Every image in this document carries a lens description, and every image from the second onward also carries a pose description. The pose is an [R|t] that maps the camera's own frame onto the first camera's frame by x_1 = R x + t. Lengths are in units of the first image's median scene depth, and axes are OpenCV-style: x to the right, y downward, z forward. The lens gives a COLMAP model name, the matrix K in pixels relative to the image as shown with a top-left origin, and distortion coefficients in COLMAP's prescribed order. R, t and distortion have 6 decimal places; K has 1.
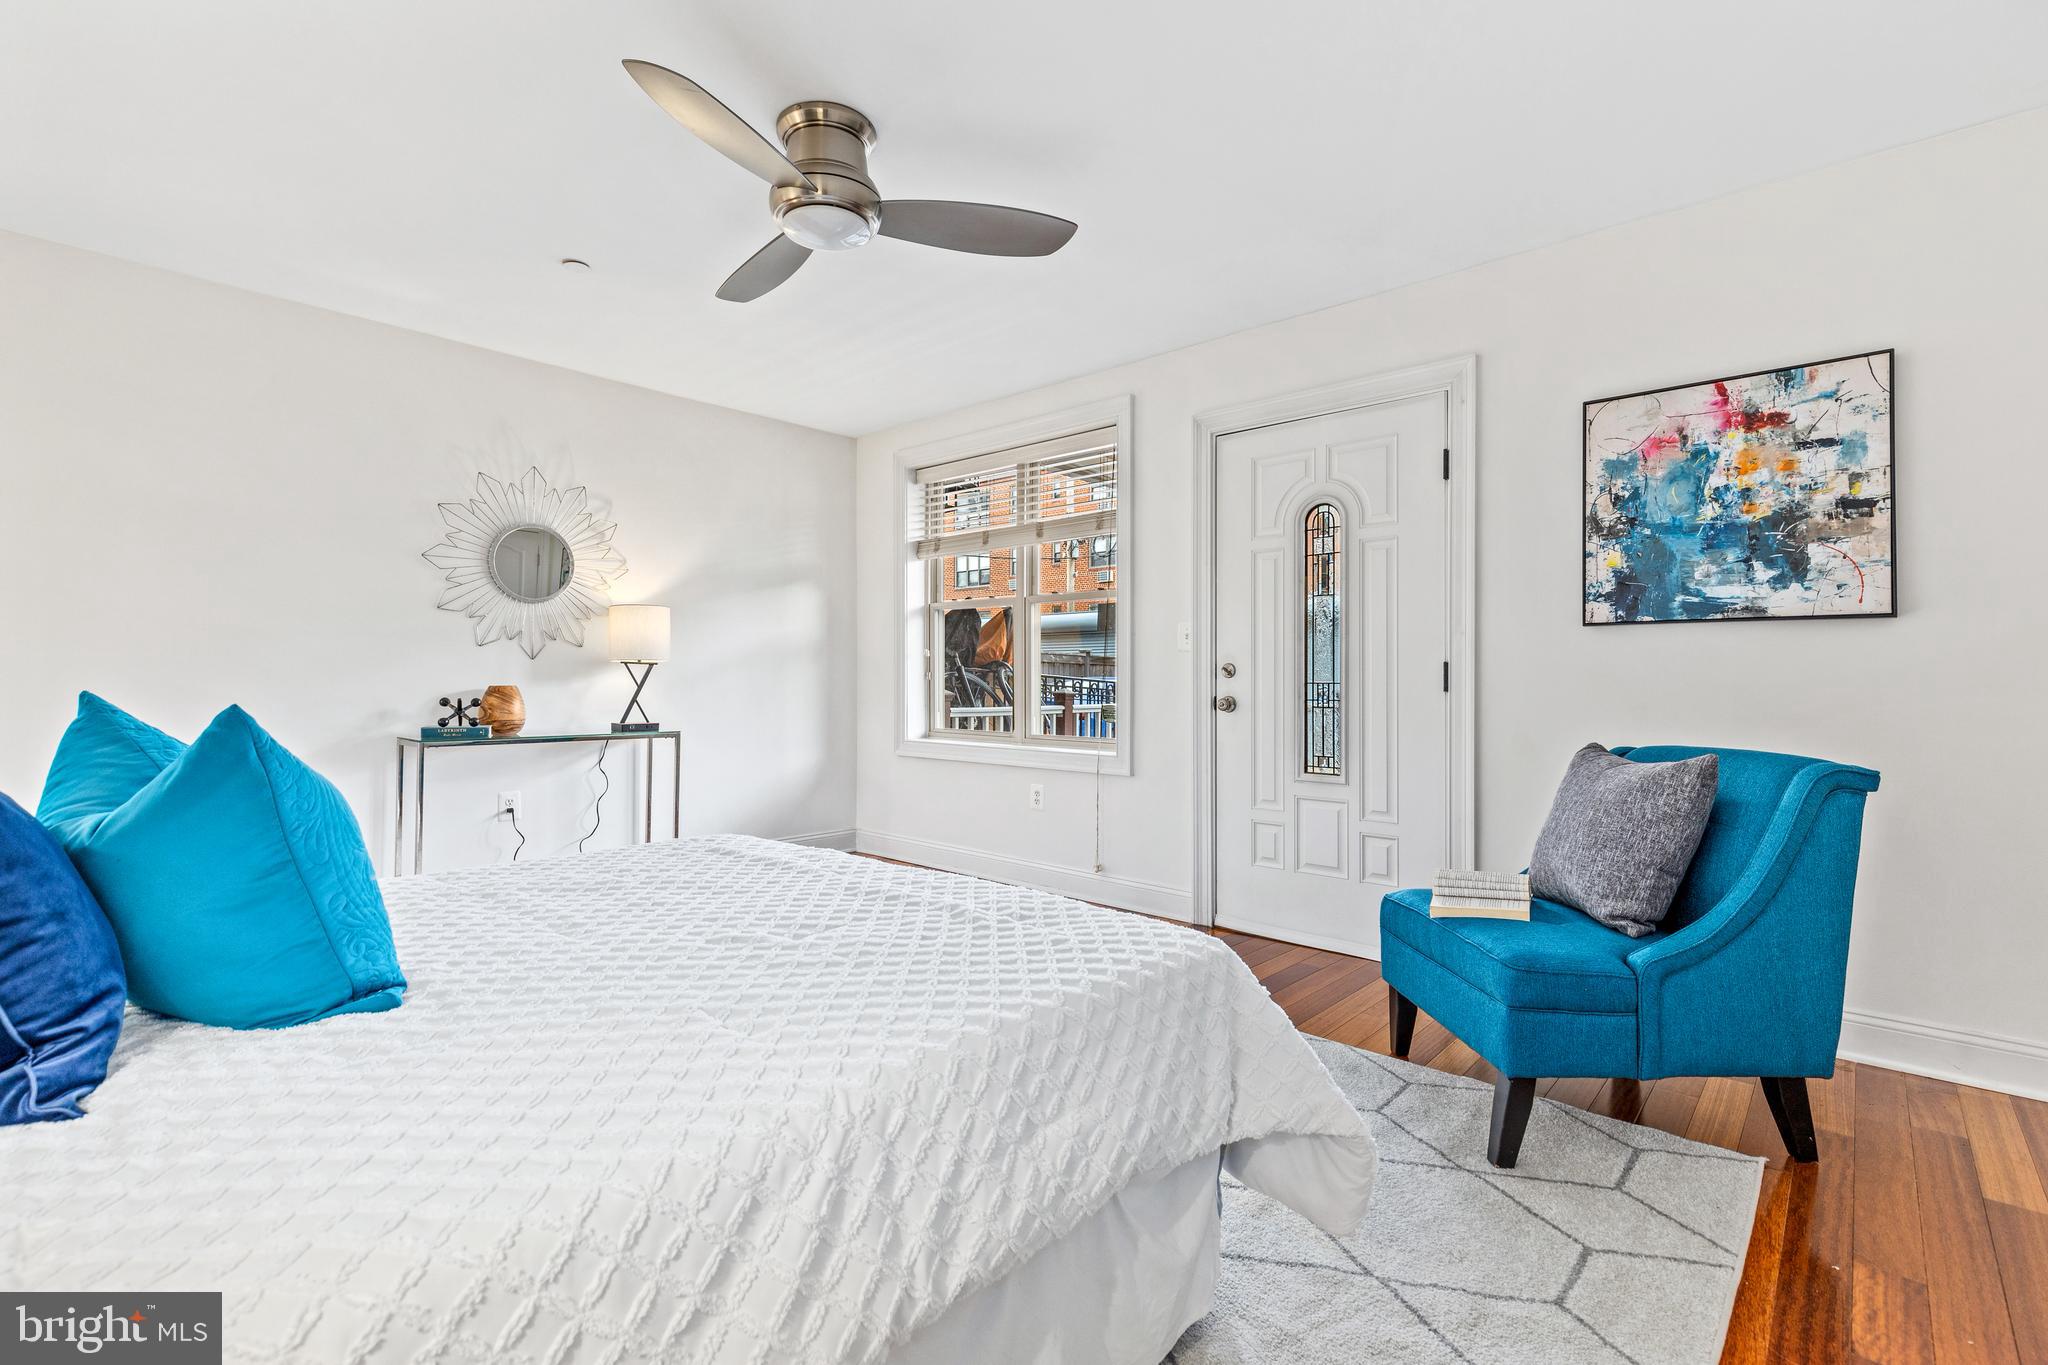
lens RADIAL K [[919.2, 0, 1016.8], [0, 919.2, 677.2], [0, 0, 1]] dist [0.001412, 0.000277]
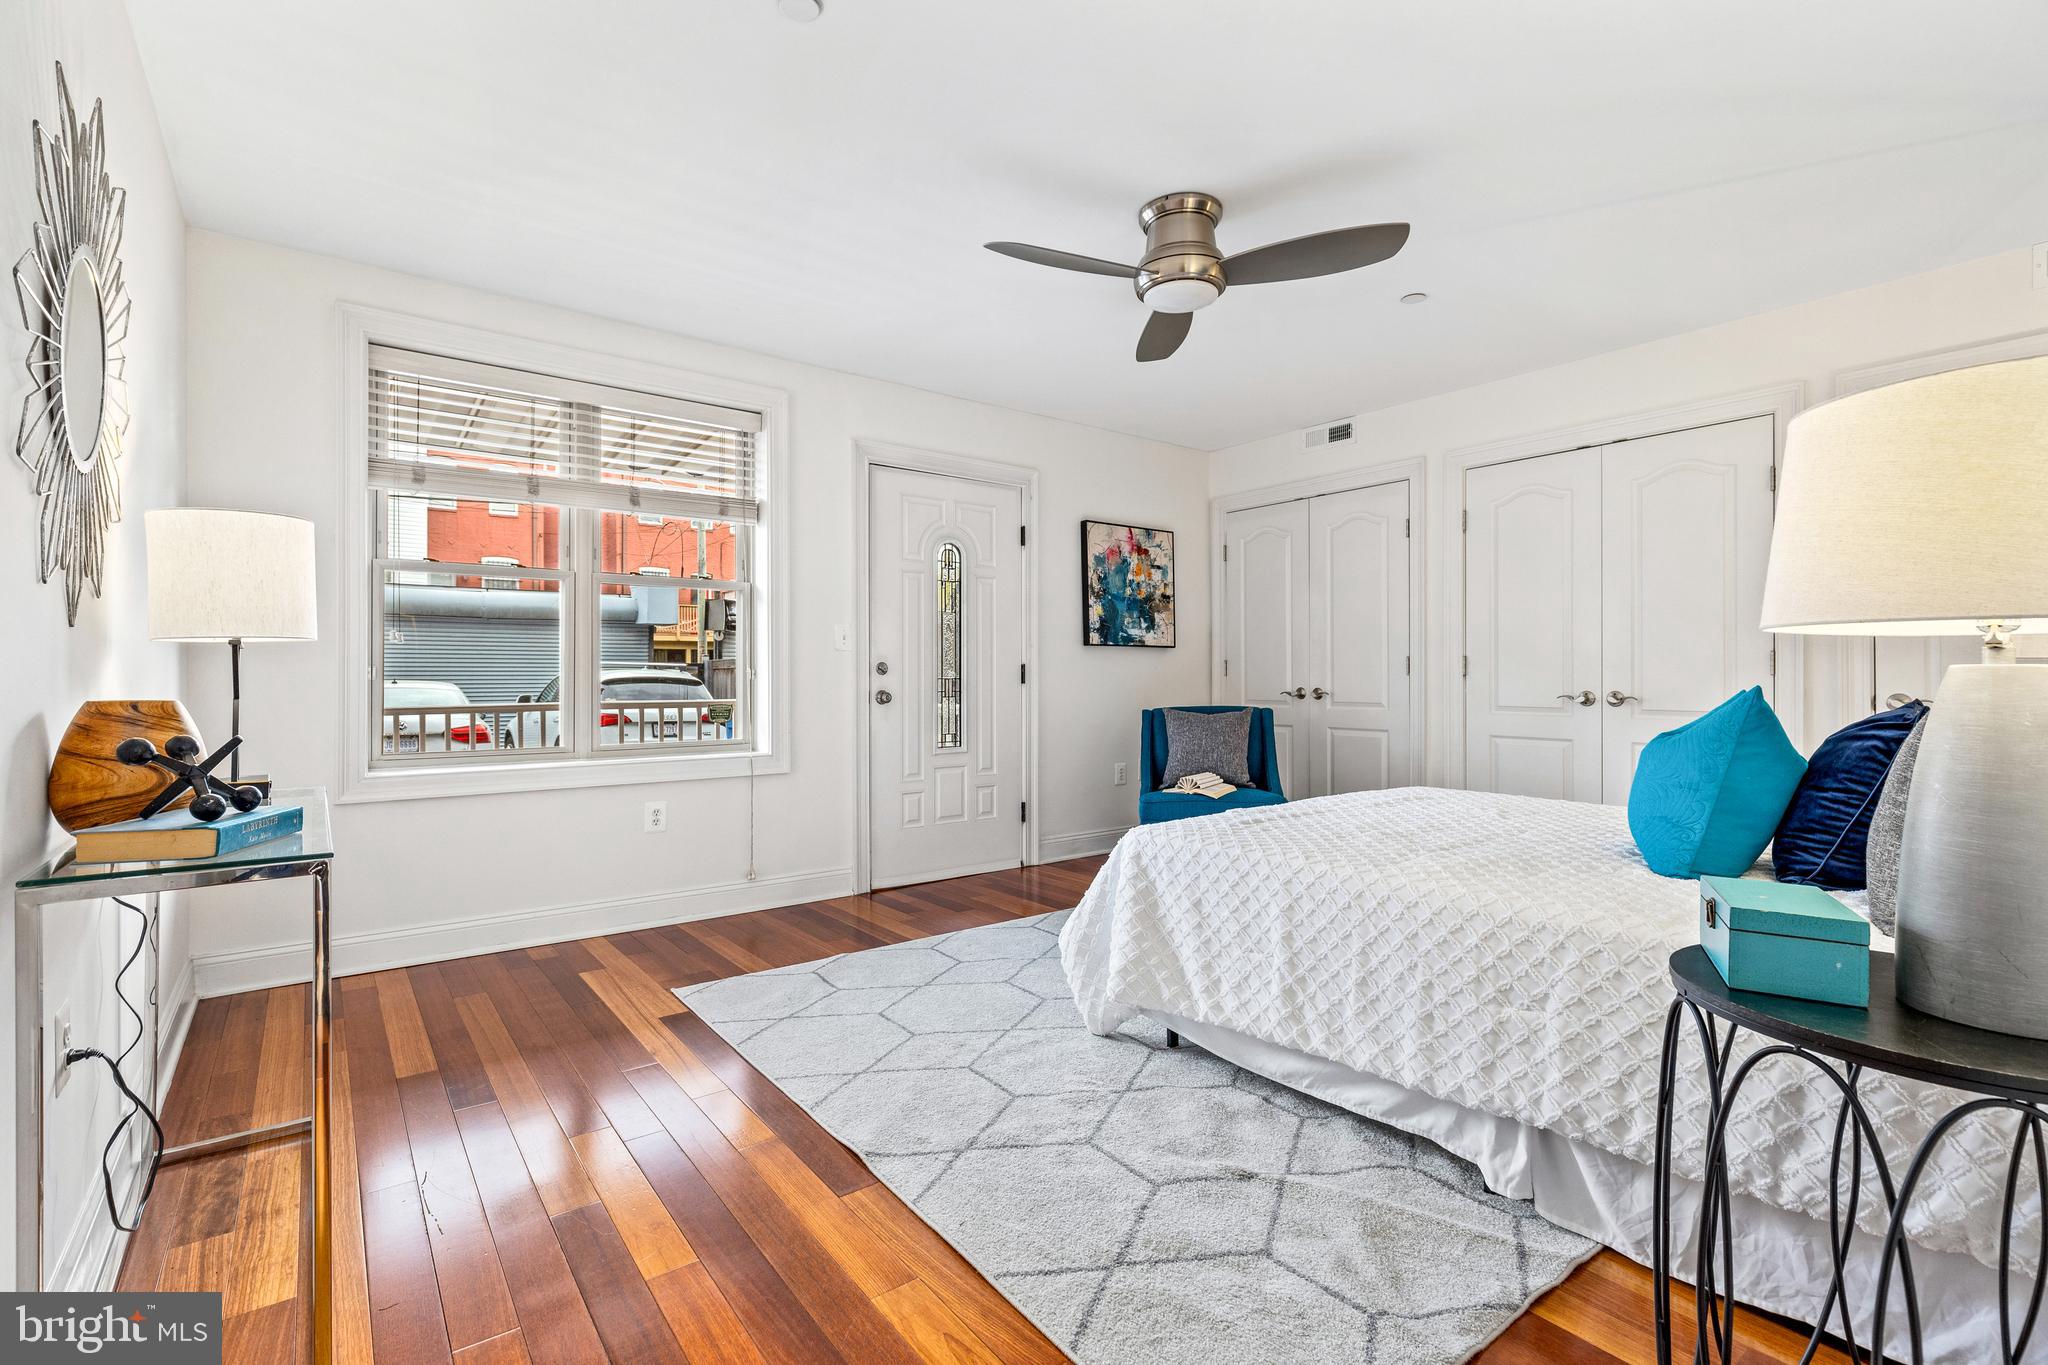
lens RADIAL K [[919.2, 0, 1016.8], [0, 919.2, 677.2], [0, 0, 1]] dist [0.001412, 0.000277]
pose [[0.174590, -0.011885, 0.984569, -1.244131], [-0.004562, 0.999907, 0.012880, -0.017265], [-0.984631, -0.006740, 0.174520, 0.873049]]
